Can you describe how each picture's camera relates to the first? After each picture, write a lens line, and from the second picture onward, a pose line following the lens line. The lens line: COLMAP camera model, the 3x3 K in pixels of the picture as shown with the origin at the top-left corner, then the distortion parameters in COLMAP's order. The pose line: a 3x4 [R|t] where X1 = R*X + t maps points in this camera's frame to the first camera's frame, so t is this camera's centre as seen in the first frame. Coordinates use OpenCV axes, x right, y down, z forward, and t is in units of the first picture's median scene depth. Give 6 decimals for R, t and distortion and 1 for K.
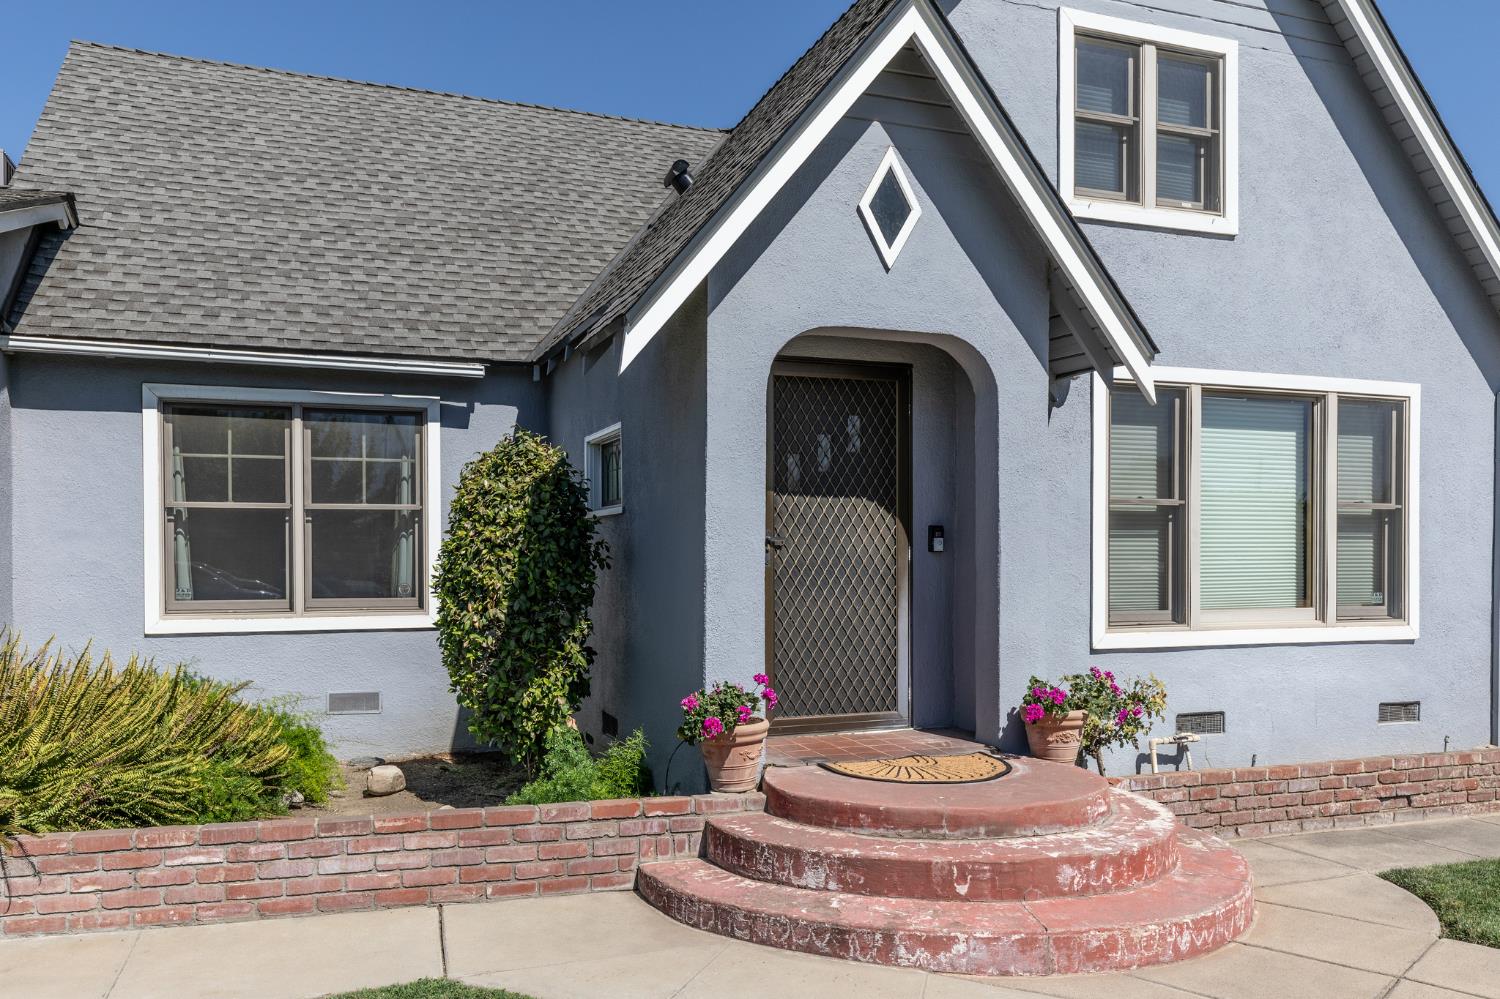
lens RADIAL K [[1162.3, 0, 711.7], [0, 1162.3, 594.0], [0, 0, 1]] dist [0.007409, -0.008706]
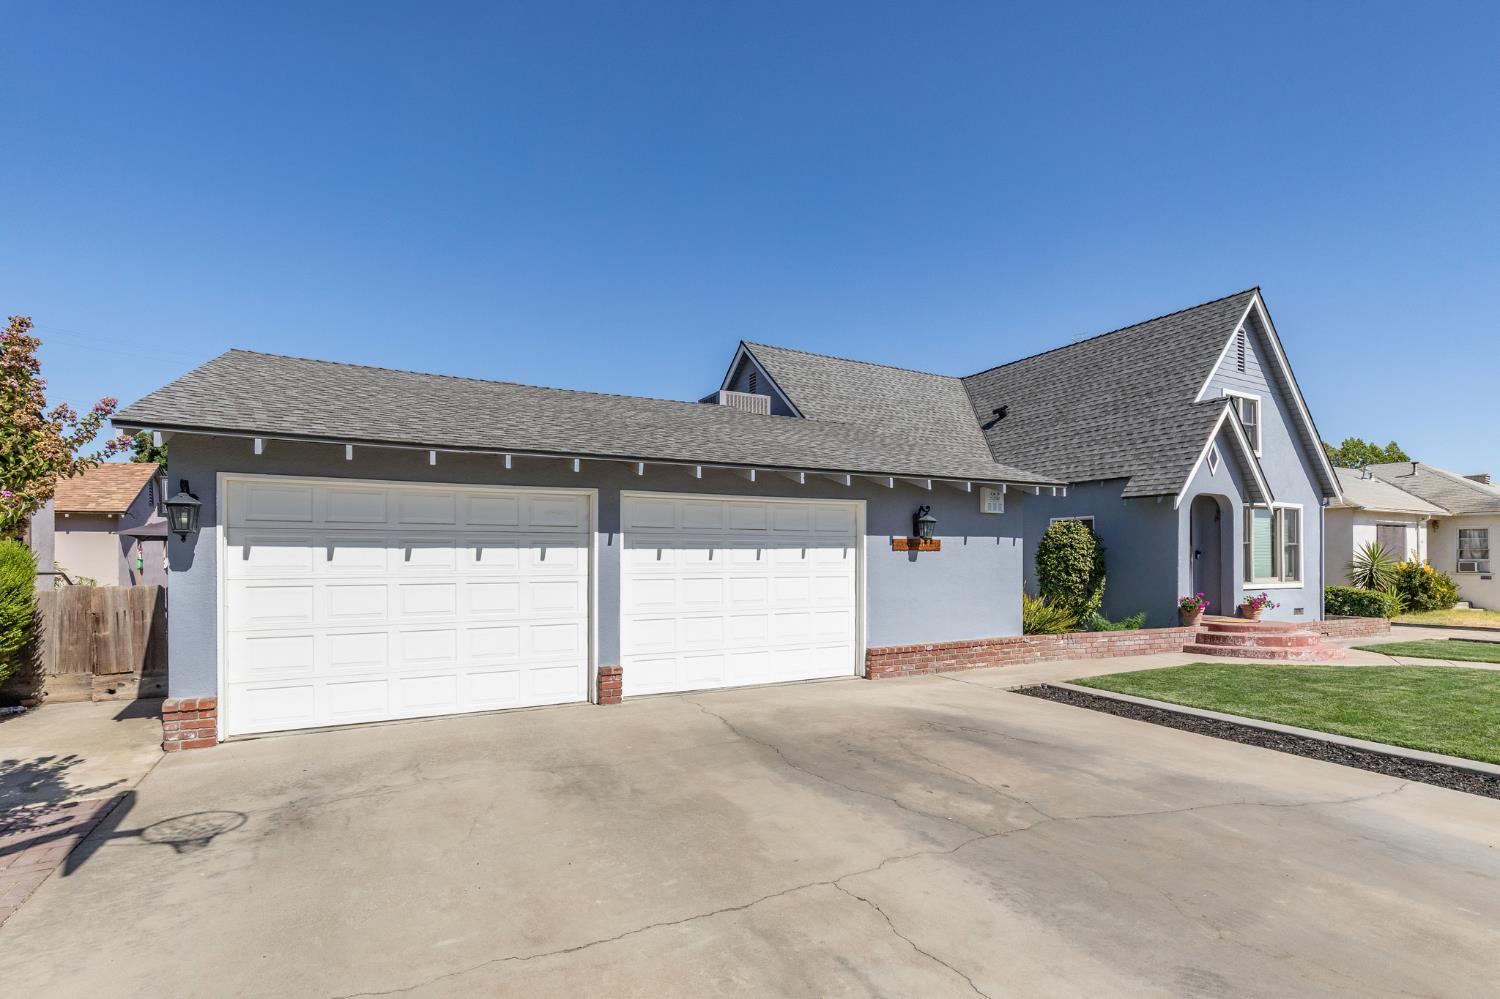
lens RADIAL K [[741.0, 0, 731.6], [0, 741.0, 562.1], [0, 0, 1]] dist [-0.000620, -0.000984]
pose [[0.988530, 0.003176, 0.150991, -1.380849], [0.001453, 0.999533, -0.030539, 0.034318], [-0.151017, 0.030408, 0.988063, -0.815192]]
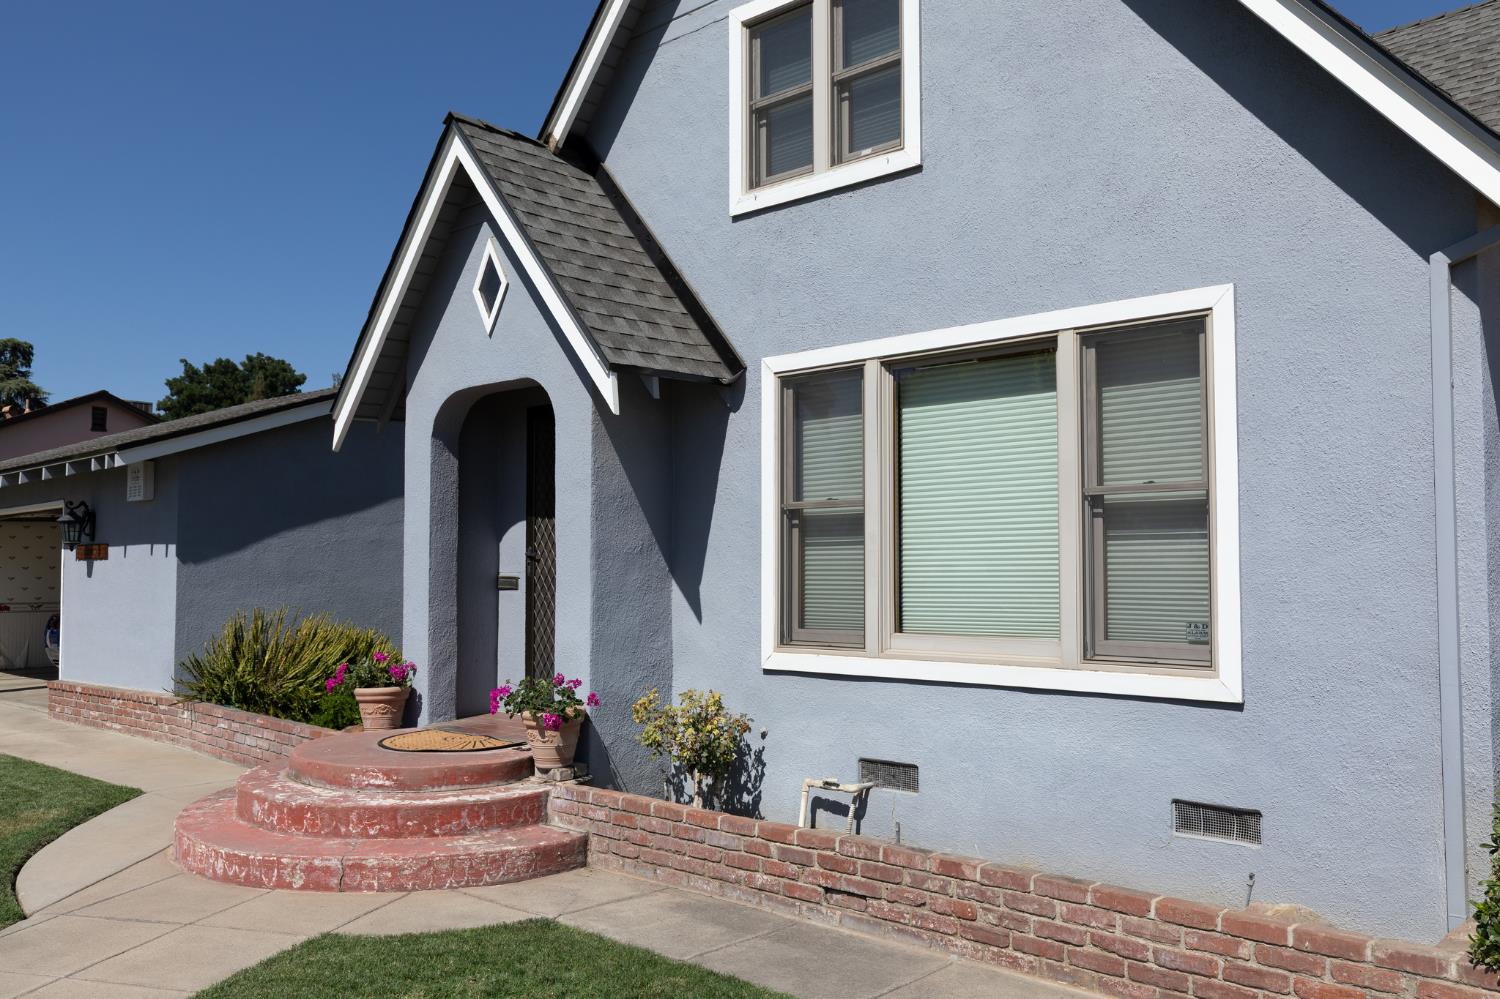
lens RADIAL K [[1216.0, 0, 770.9], [0, 1216.0, 528.0], [0, 0, 1]] dist [0.003377, -0.009064]
pose [[0.477288, -0.031159, -0.878194, 1.245274], [-0.027384, 0.998358, -0.050305, -0.015880], [0.878320, 0.048058, 0.475651, 0.579158]]
